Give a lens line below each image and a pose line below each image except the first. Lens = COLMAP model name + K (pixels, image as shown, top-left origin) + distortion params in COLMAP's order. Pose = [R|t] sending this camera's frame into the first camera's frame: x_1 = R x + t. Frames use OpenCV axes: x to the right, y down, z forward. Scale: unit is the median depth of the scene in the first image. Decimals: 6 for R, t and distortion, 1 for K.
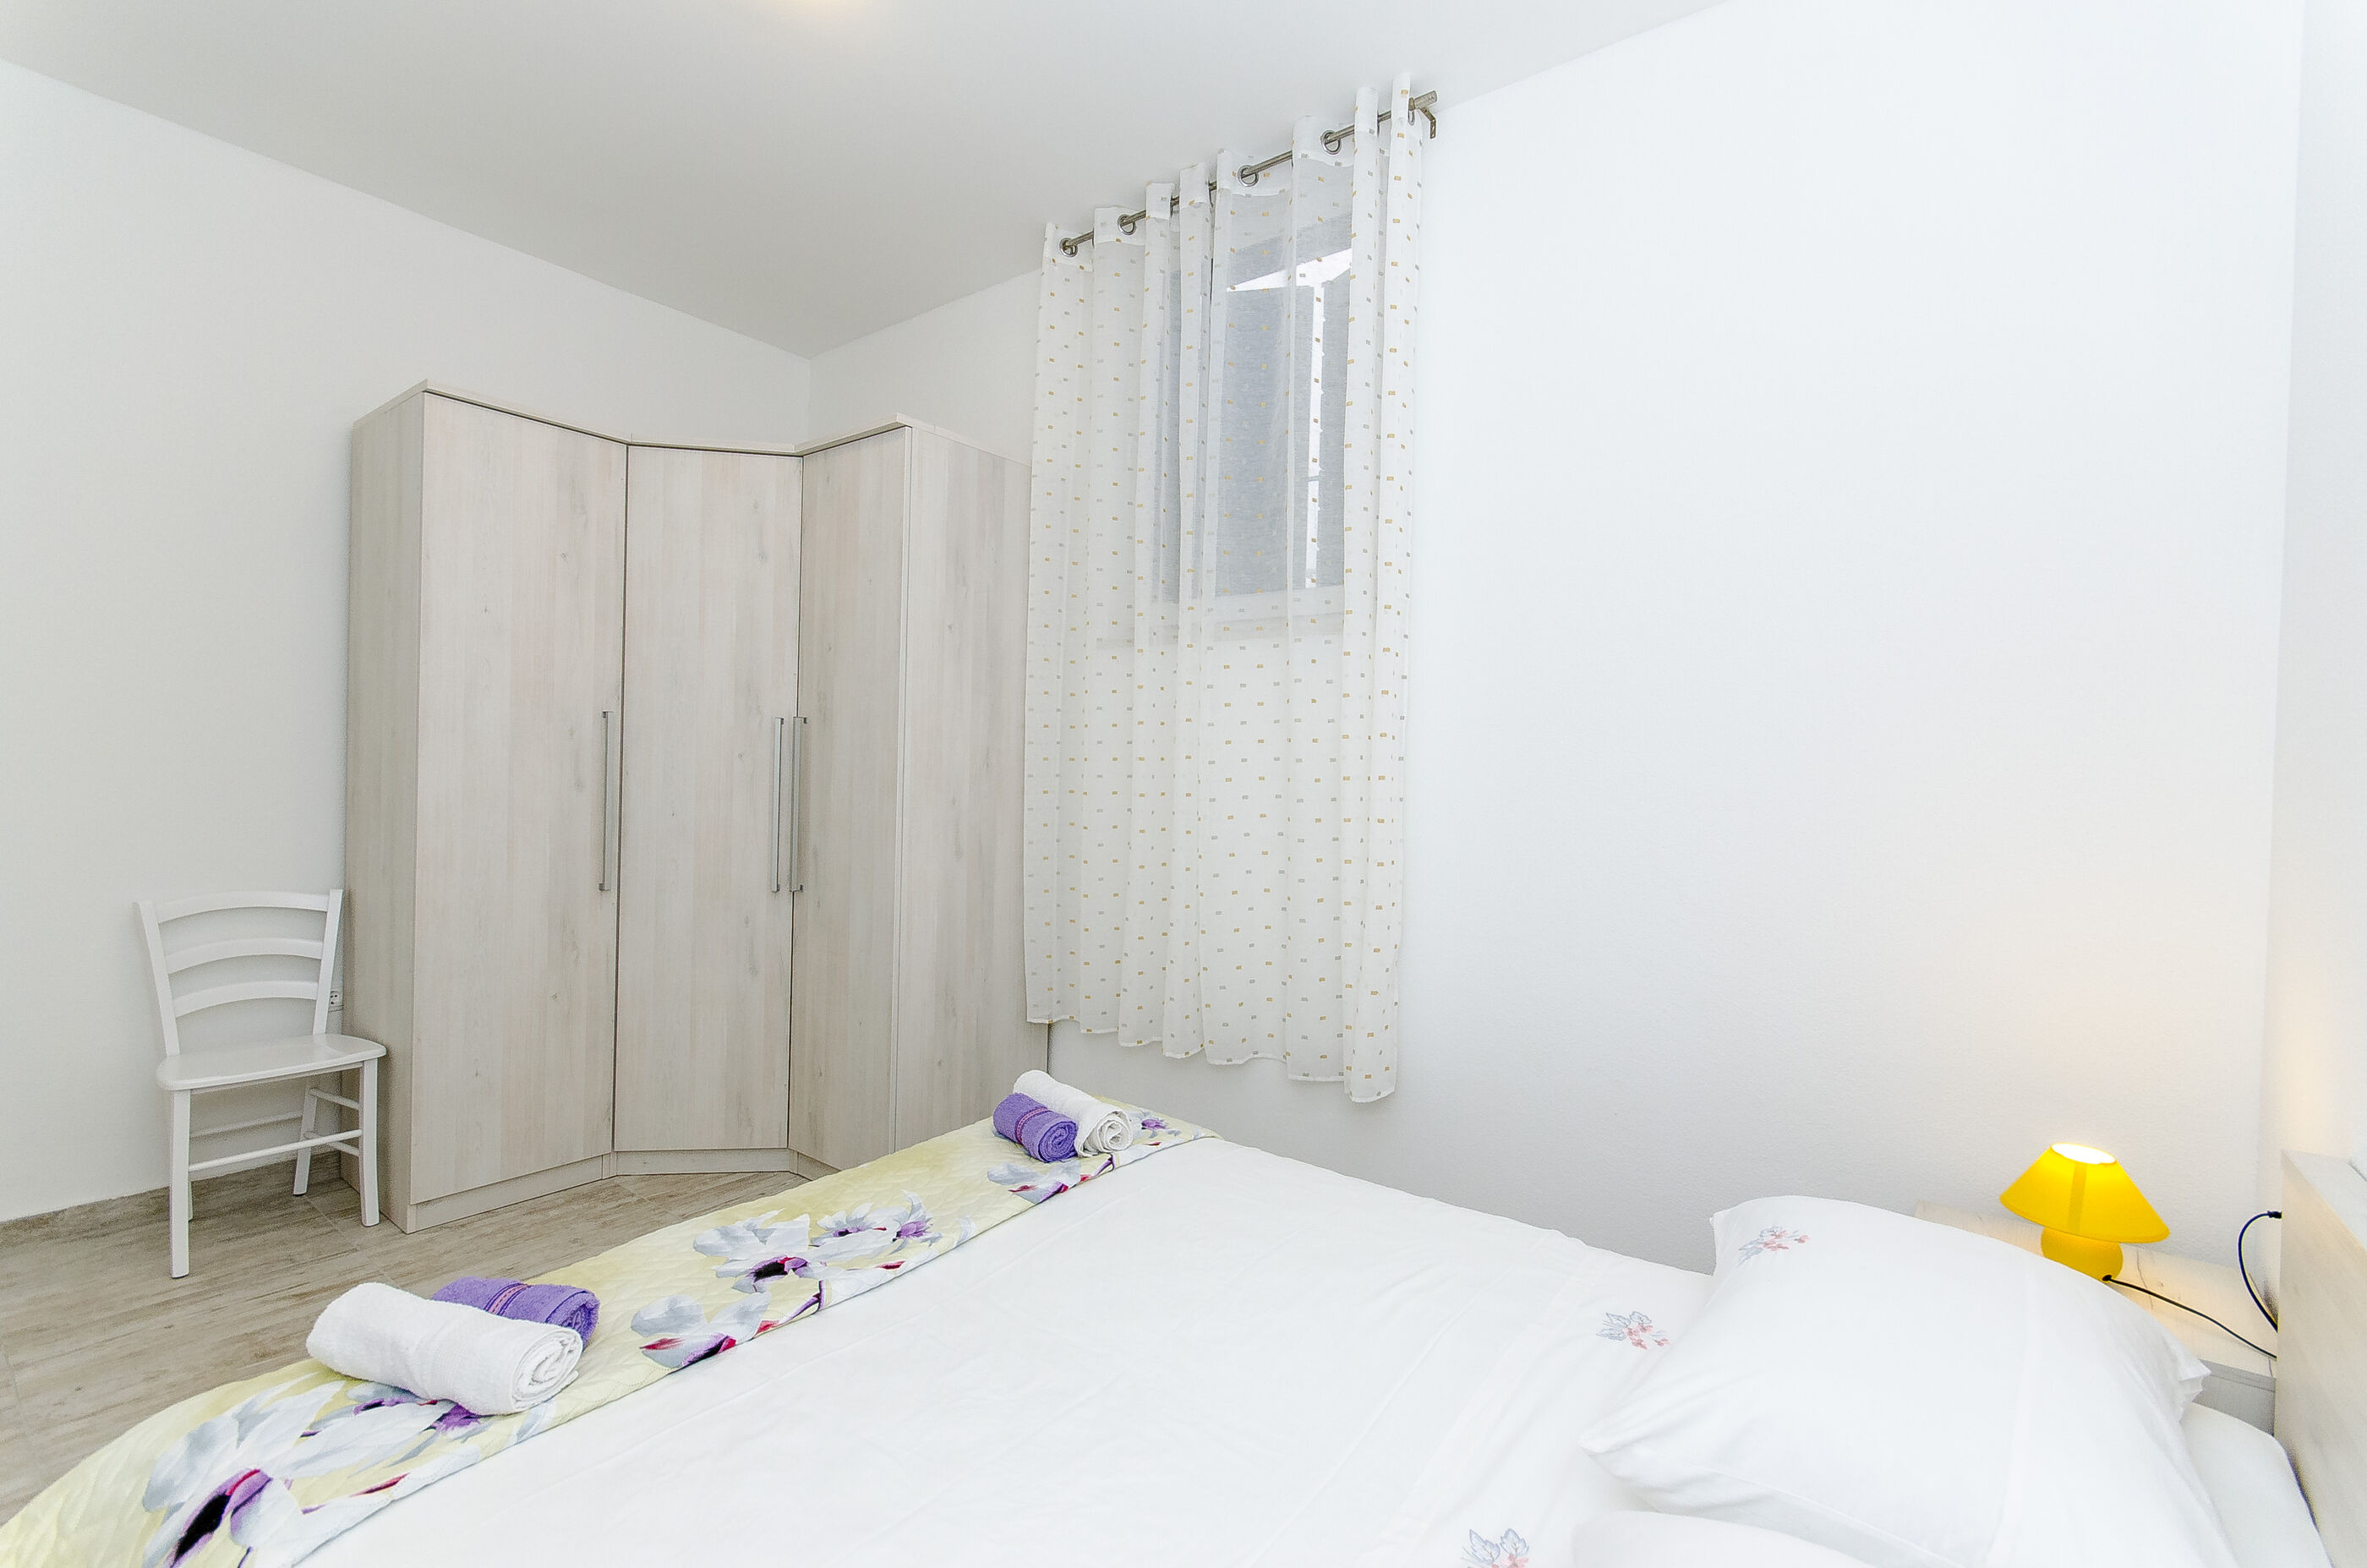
lens RADIAL K [[1034.7, 0, 1181.6], [0, 1034.7, 788.5], [0, 0, 1]] dist [0.009422, -0.004847]
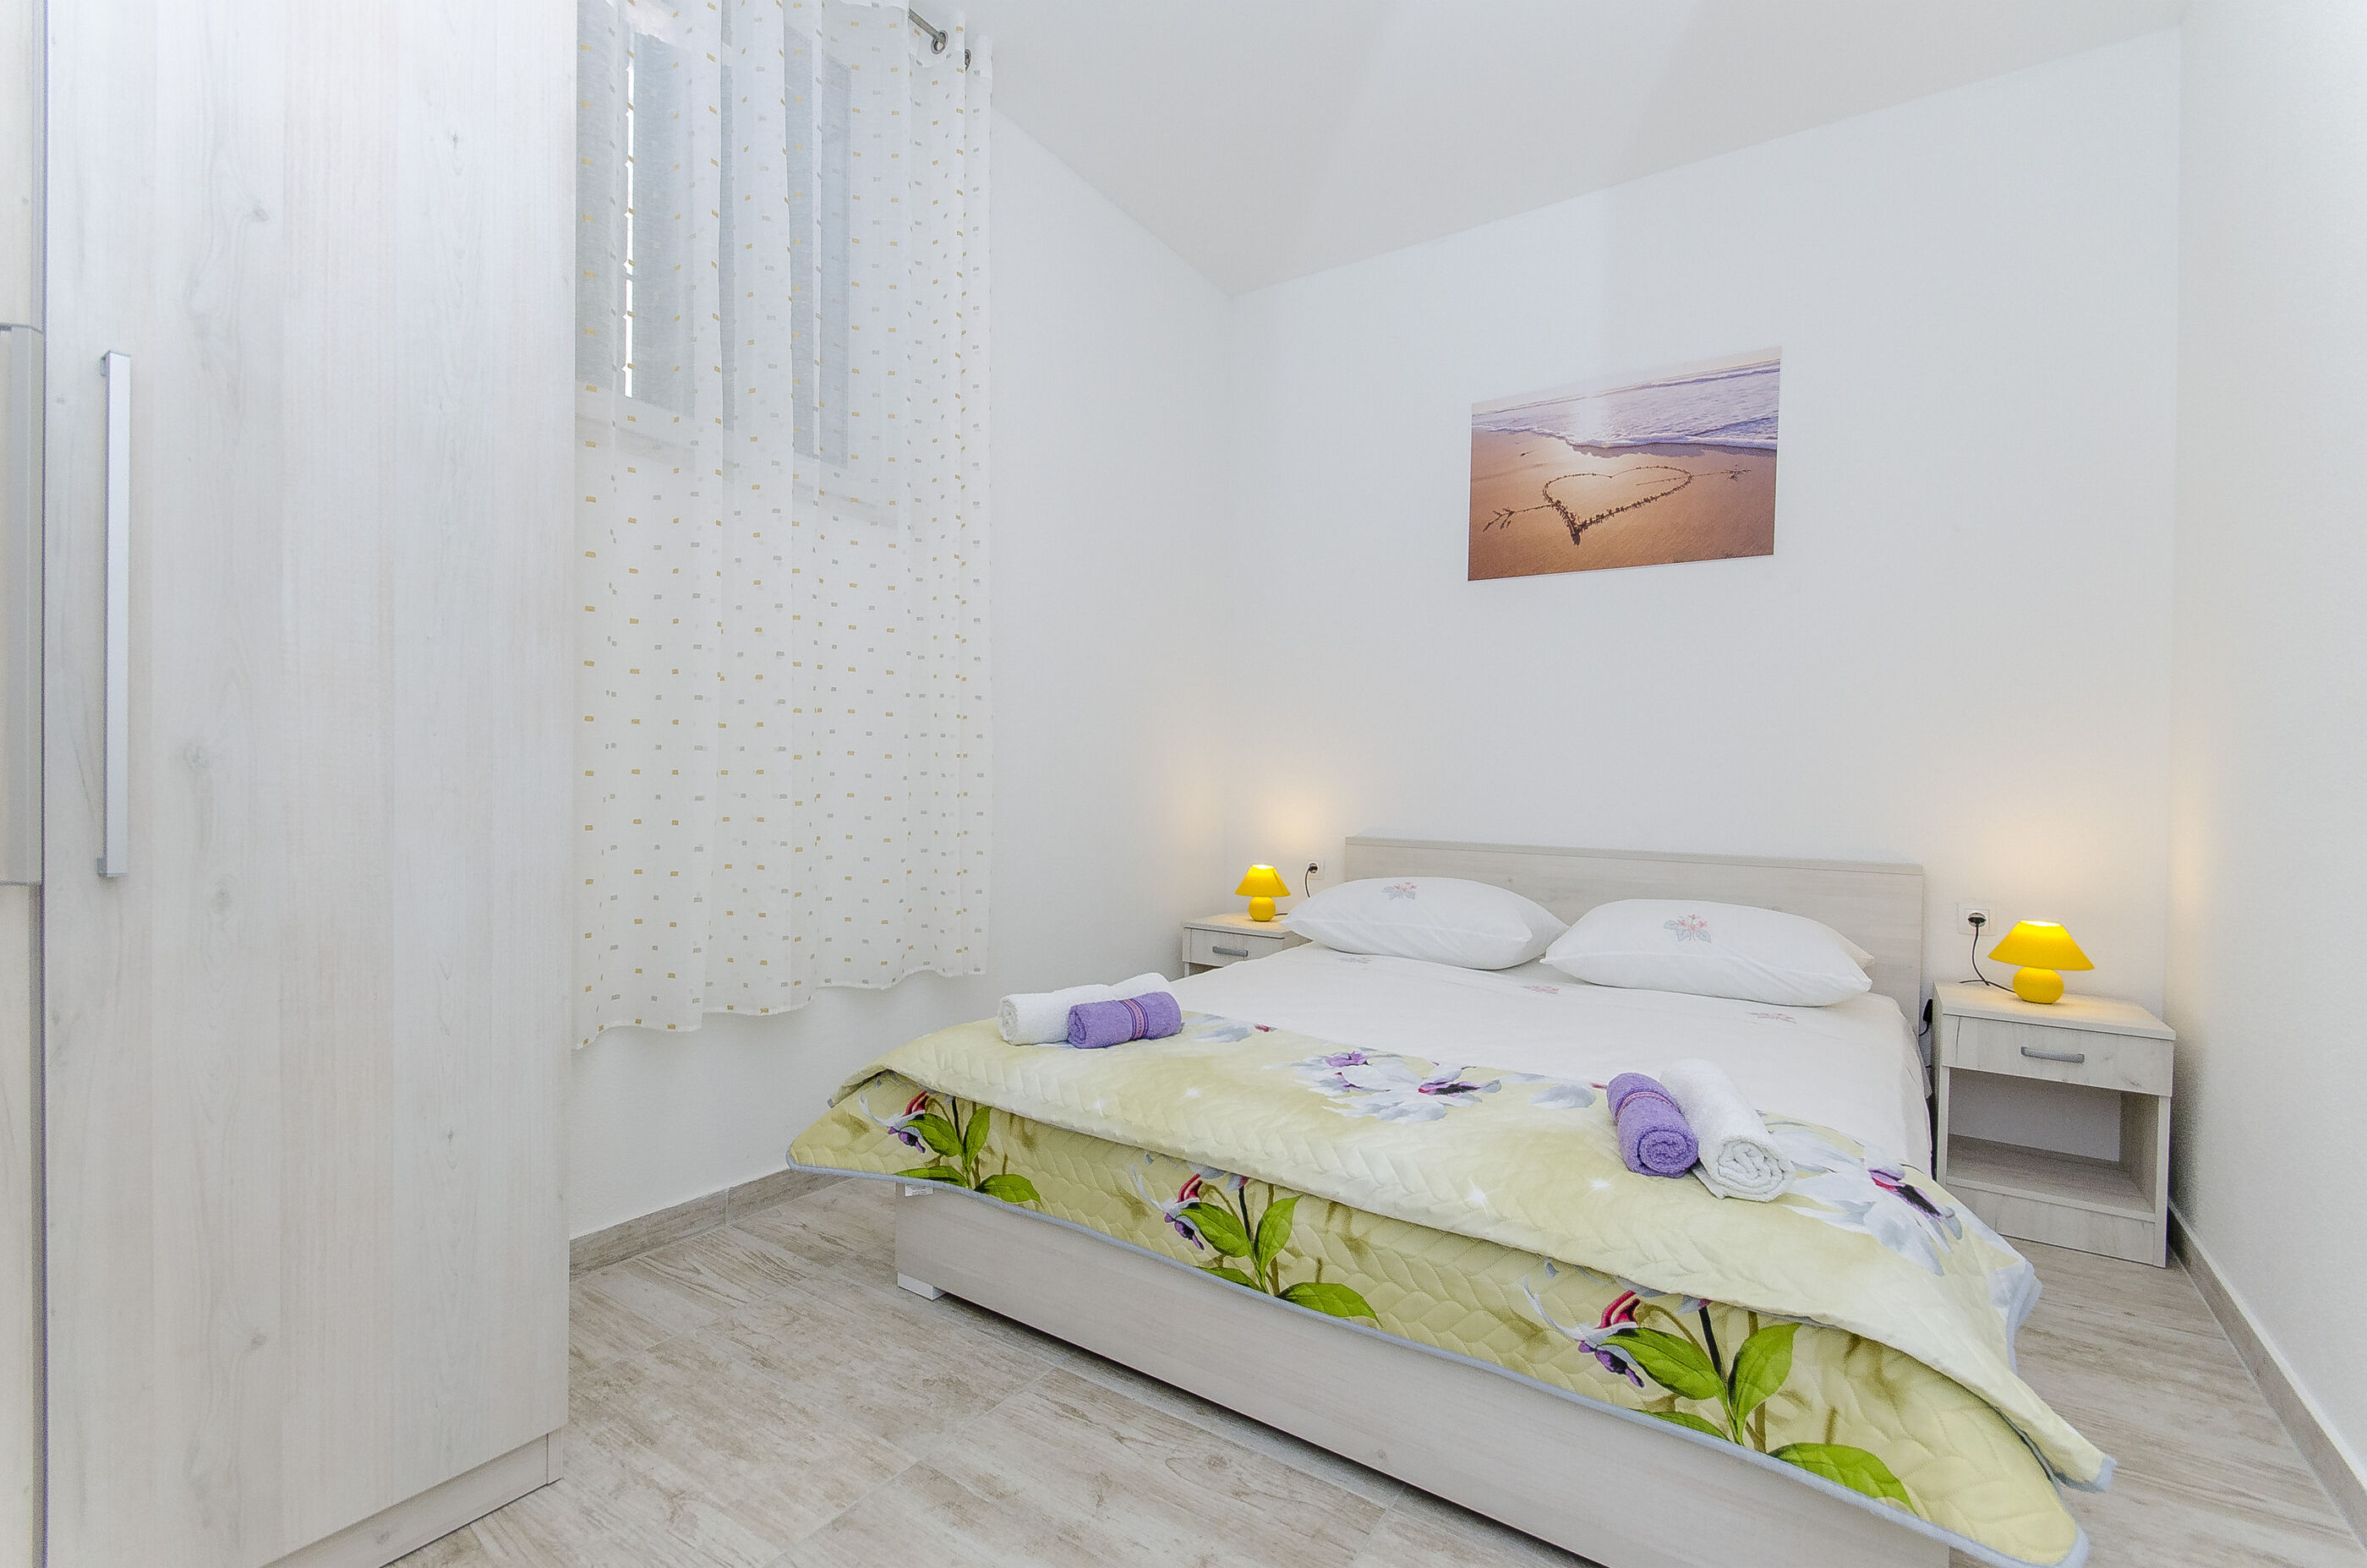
lens RADIAL K [[1034.7, 0, 1184.5], [0, 1034.7, 780.6], [0, 0, 1]] dist [0.009422, -0.004847]
pose [[-0.062202, -0.022983, 0.997799, -1.299741], [-0.016114, 0.999628, 0.022021, 0.098561], [-0.997933, -0.014709, -0.062550, 1.194940]]
